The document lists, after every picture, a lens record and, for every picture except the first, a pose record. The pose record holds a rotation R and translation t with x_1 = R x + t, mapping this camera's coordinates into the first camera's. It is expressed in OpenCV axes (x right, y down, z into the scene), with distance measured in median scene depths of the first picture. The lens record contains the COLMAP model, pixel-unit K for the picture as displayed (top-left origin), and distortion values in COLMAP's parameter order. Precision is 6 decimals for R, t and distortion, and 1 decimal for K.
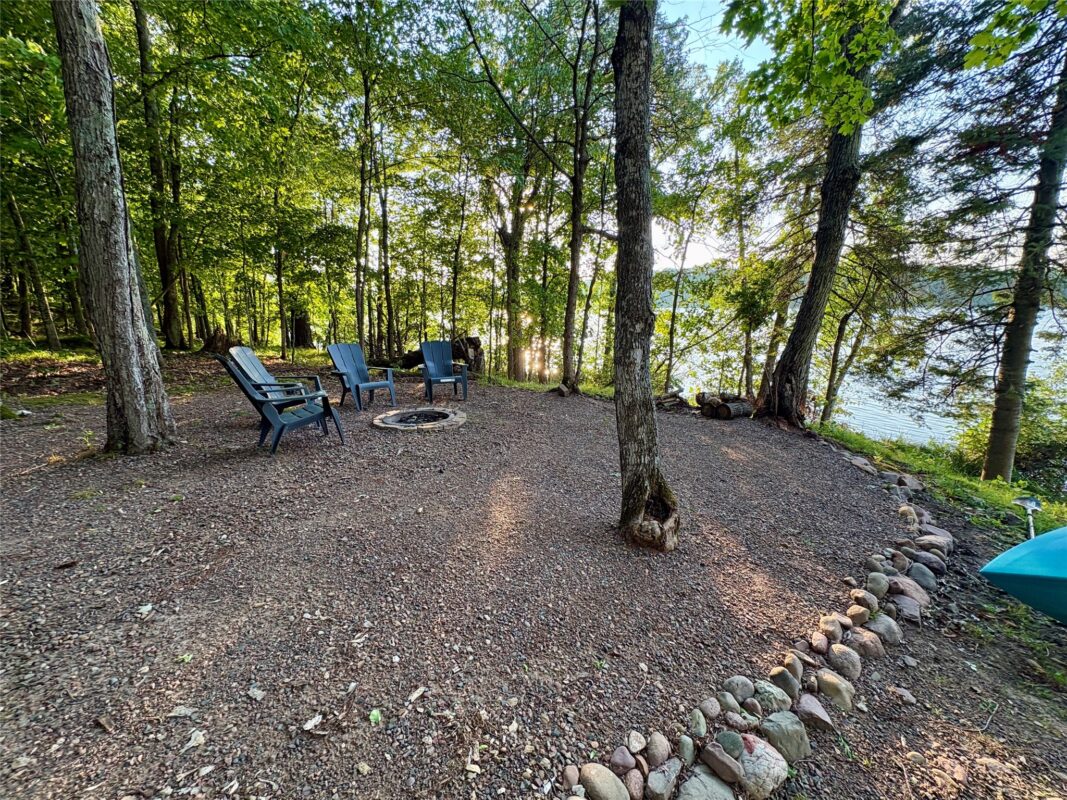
lens RADIAL K [[425.5, 0, 534.7], [0, 425.5, 400.3], [0, 0, 1]] dist [0.001228, -0.000450]
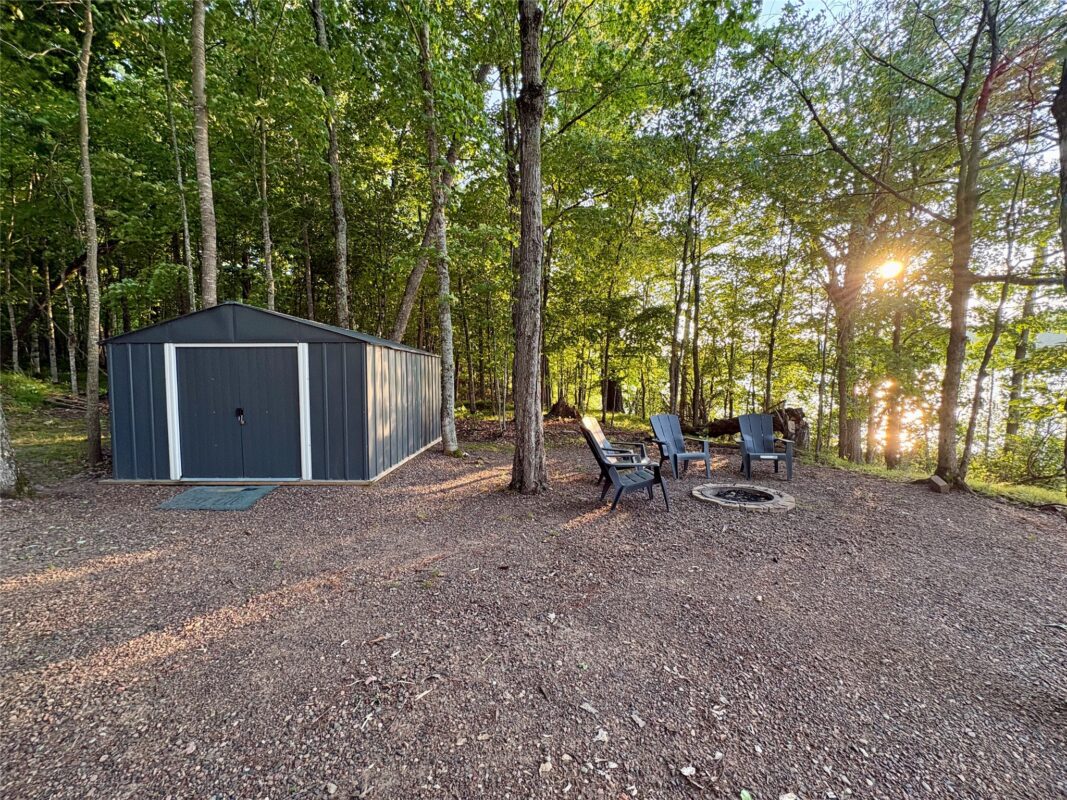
lens RADIAL K [[425.5, 0, 533.1], [0, 425.5, 399.3], [0, 0, 1]] dist [0.001228, -0.000450]
pose [[0.783260, 0.009395, -0.621624, -0.062773], [-0.102652, 0.988116, -0.114409, -0.025444], [0.613161, 0.153423, 0.774916, -0.129922]]
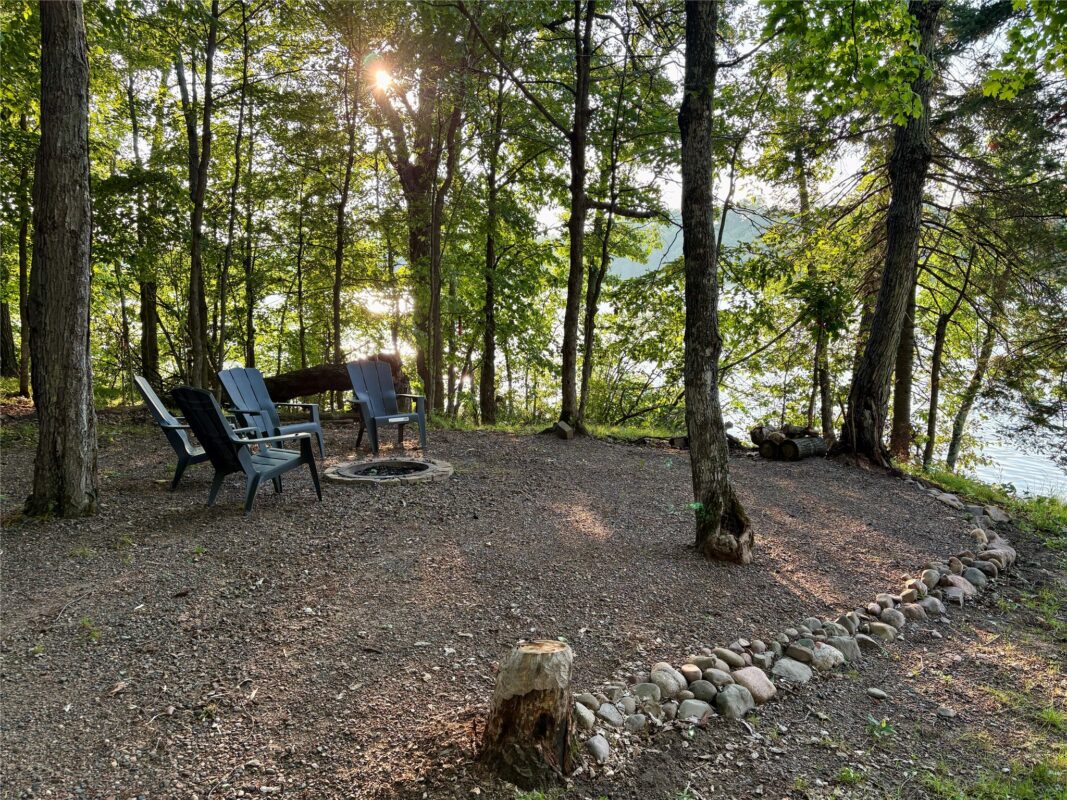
lens RADIAL K [[873.2, 0, 542.3], [0, 873.2, 398.1], [0, 0, 1]] dist [0.043876, -0.024380]
pose [[0.989249, -0.023076, 0.144410, -0.369417], [0.035238, 0.995989, -0.082243, 0.085563], [-0.141933, 0.086447, 0.986094, -0.834856]]
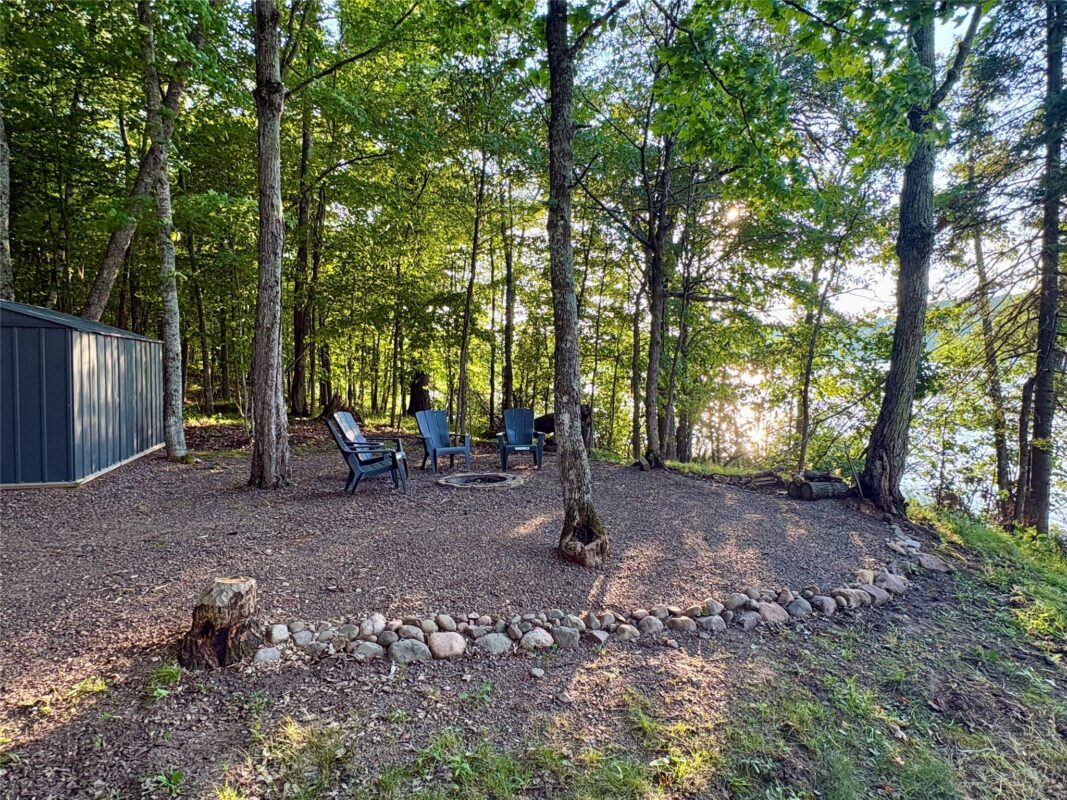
lens RADIAL K [[620.8, 0, 537.6], [0, 620.8, 398.7], [0, 0, 1]] dist [-0.003604, 0.004997]
pose [[0.945859, 0.002643, -0.324566, 0.611319], [-0.054077, 0.987274, -0.149552, 0.107276], [0.320040, 0.159007, 0.933965, -0.716706]]
